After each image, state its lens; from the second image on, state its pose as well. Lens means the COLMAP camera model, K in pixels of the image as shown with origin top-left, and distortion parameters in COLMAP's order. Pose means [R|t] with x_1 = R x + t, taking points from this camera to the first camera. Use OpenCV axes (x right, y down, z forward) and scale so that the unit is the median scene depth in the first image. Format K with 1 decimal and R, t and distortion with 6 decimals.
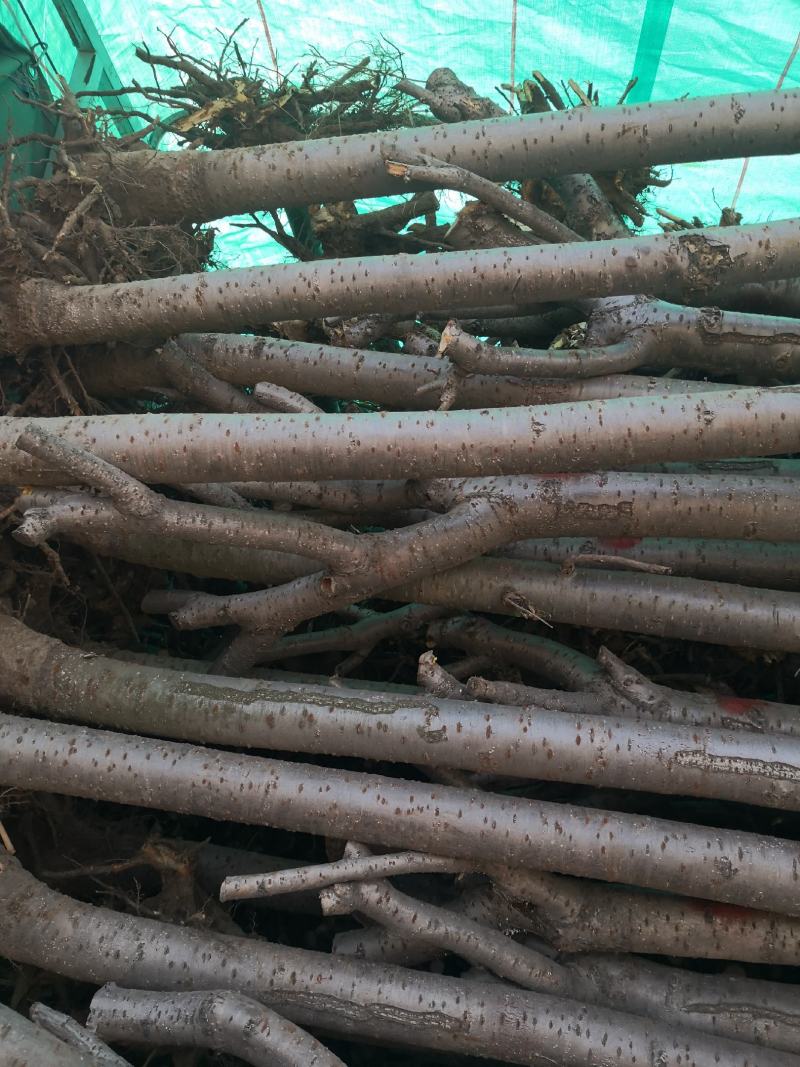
lens RADIAL K [[917.4, 0, 403.5], [0, 917.4, 536.0], [0, 0, 1]] dist [0.071127, -0.189765]
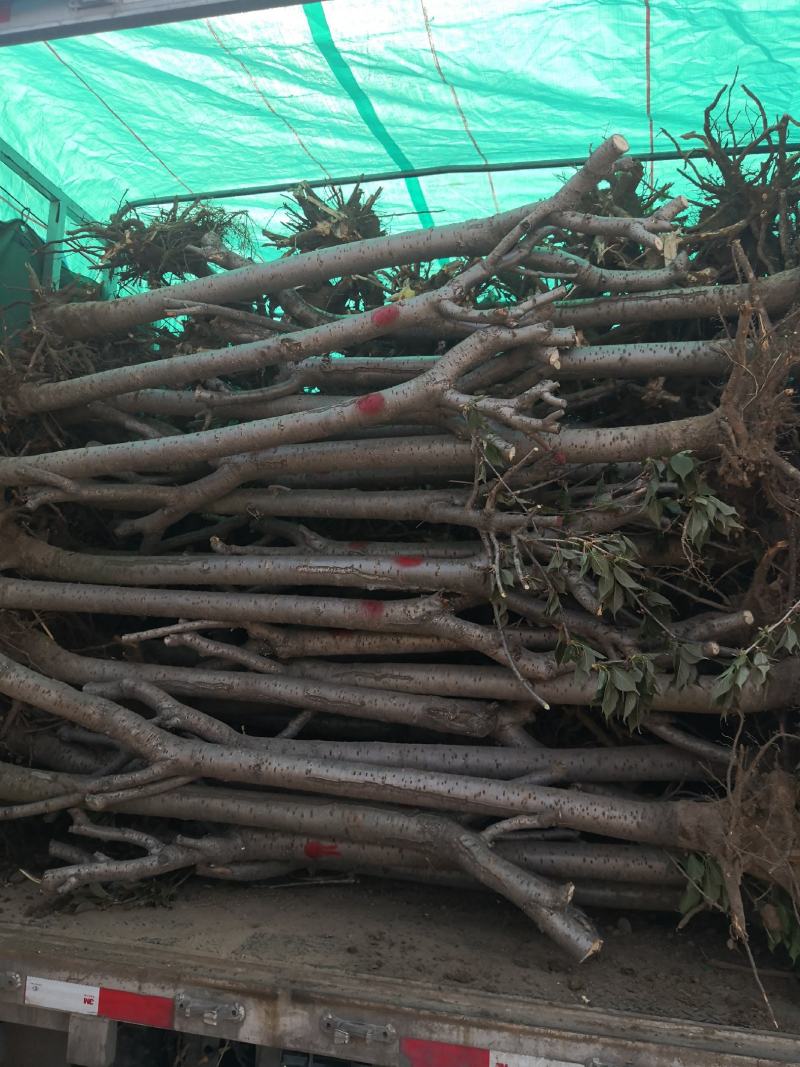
lens RADIAL K [[917.4, 0, 403.5], [0, 917.4, 536.0], [0, 0, 1]] dist [0.071127, -0.189765]
pose [[0.981871, -0.106840, -0.156569, 0.882240], [0.126301, 0.984693, 0.120116, -0.088583], [0.141339, -0.137713, 0.980336, -1.188747]]
